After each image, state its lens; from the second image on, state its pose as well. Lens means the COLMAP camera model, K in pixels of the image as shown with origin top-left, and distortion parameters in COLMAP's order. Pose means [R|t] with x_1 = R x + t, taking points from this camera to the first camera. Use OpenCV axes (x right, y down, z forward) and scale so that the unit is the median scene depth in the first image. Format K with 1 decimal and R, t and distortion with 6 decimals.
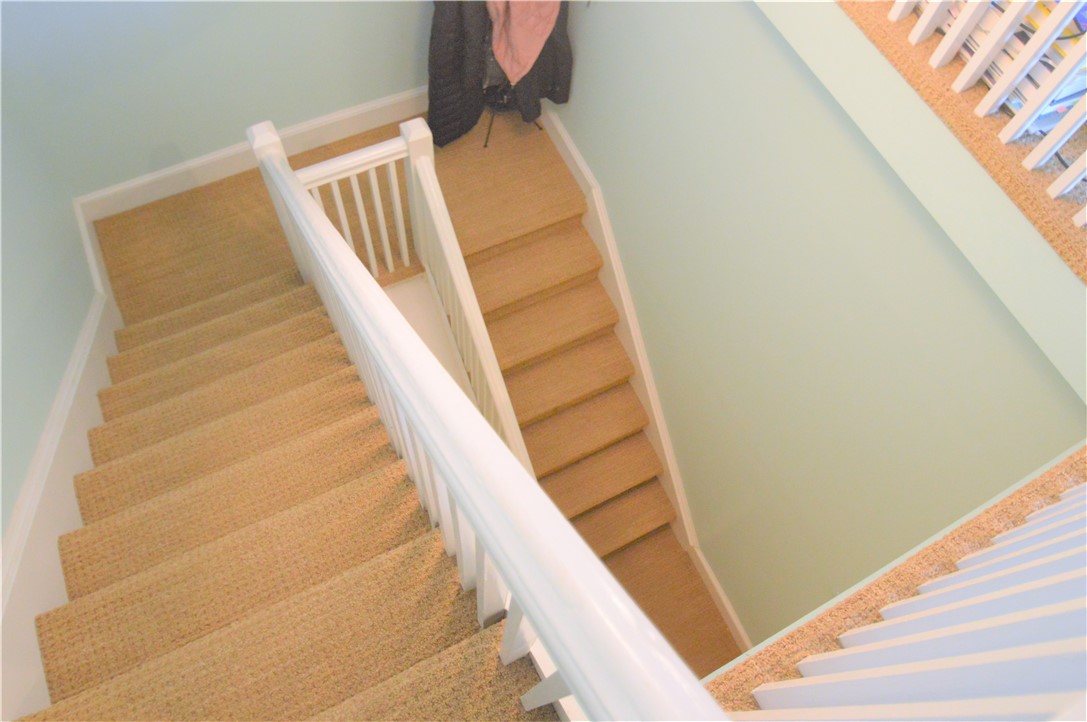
lens RADIAL K [[735.5, 0, 521.4], [0, 735.5, 360.3], [0, 0, 1]] dist [-0.053723, -0.001084]
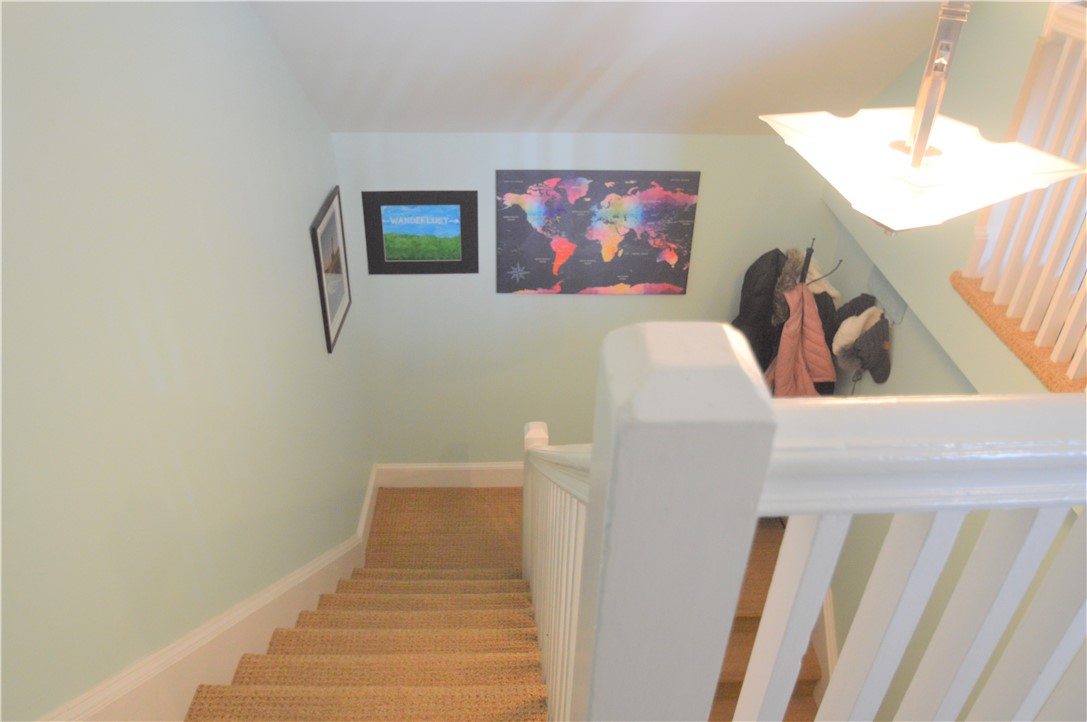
lens RADIAL K [[735.5, 0, 521.4], [0, 735.5, 360.3], [0, 0, 1]] dist [-0.053723, -0.001084]
pose [[0.900518, 0.195048, -0.388618, 0.102672], [-0.369891, 0.813462, -0.448843, 0.205826], [0.228580, 0.547938, 0.804683, -0.078647]]
